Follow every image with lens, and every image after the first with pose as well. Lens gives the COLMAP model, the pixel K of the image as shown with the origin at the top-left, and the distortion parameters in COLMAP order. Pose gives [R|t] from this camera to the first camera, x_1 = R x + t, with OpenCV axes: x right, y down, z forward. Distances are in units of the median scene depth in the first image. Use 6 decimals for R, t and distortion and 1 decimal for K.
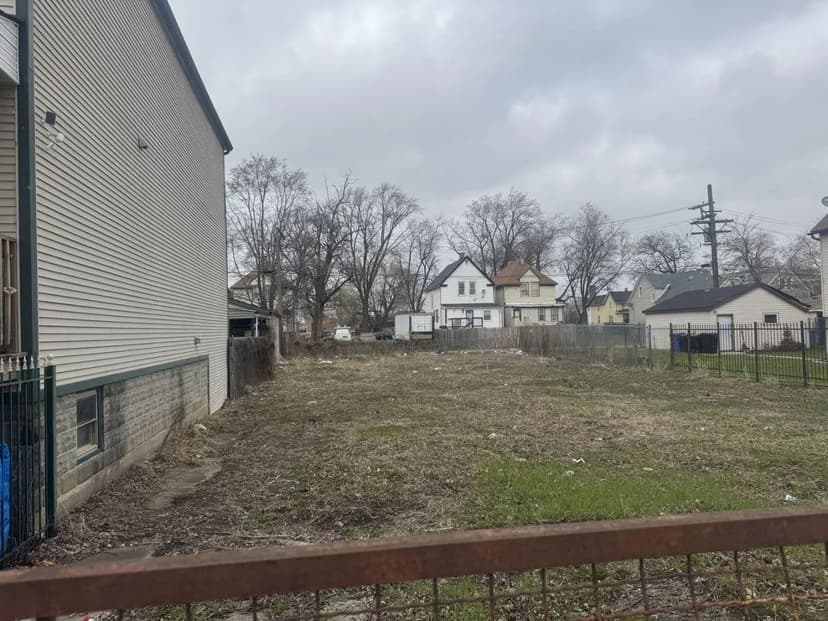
lens RADIAL K [[629.6, 0, 414.0], [0, 629.6, 310.5], [0, 0, 1]] dist [0.026413, -0.002239]
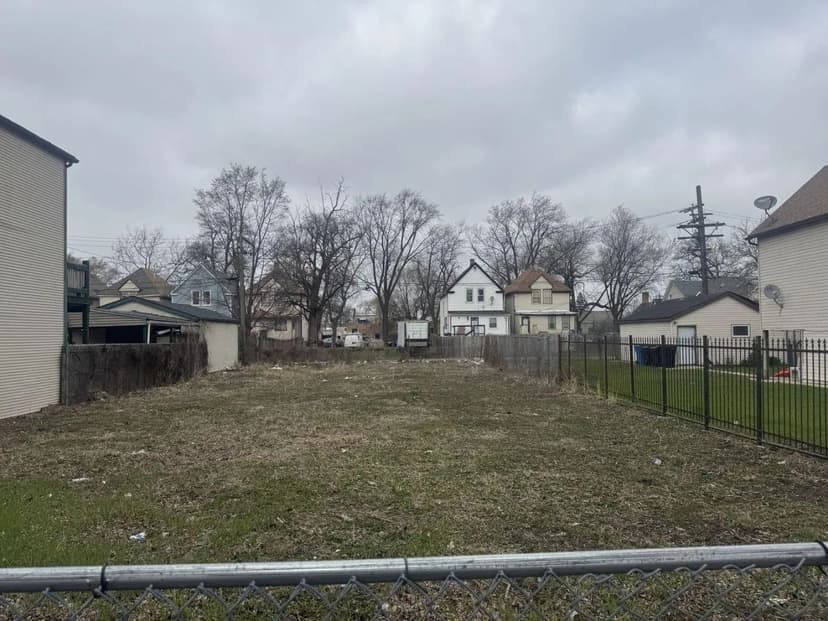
lens RADIAL K [[629.6, 0, 414.0], [0, 629.6, 310.5], [0, 0, 1]] dist [0.026413, -0.002239]
pose [[0.990732, 0.007541, -0.135619, 0.124492], [-0.008699, 0.999931, -0.007953, -0.002807], [0.135550, 0.009059, 0.990729, 0.015589]]
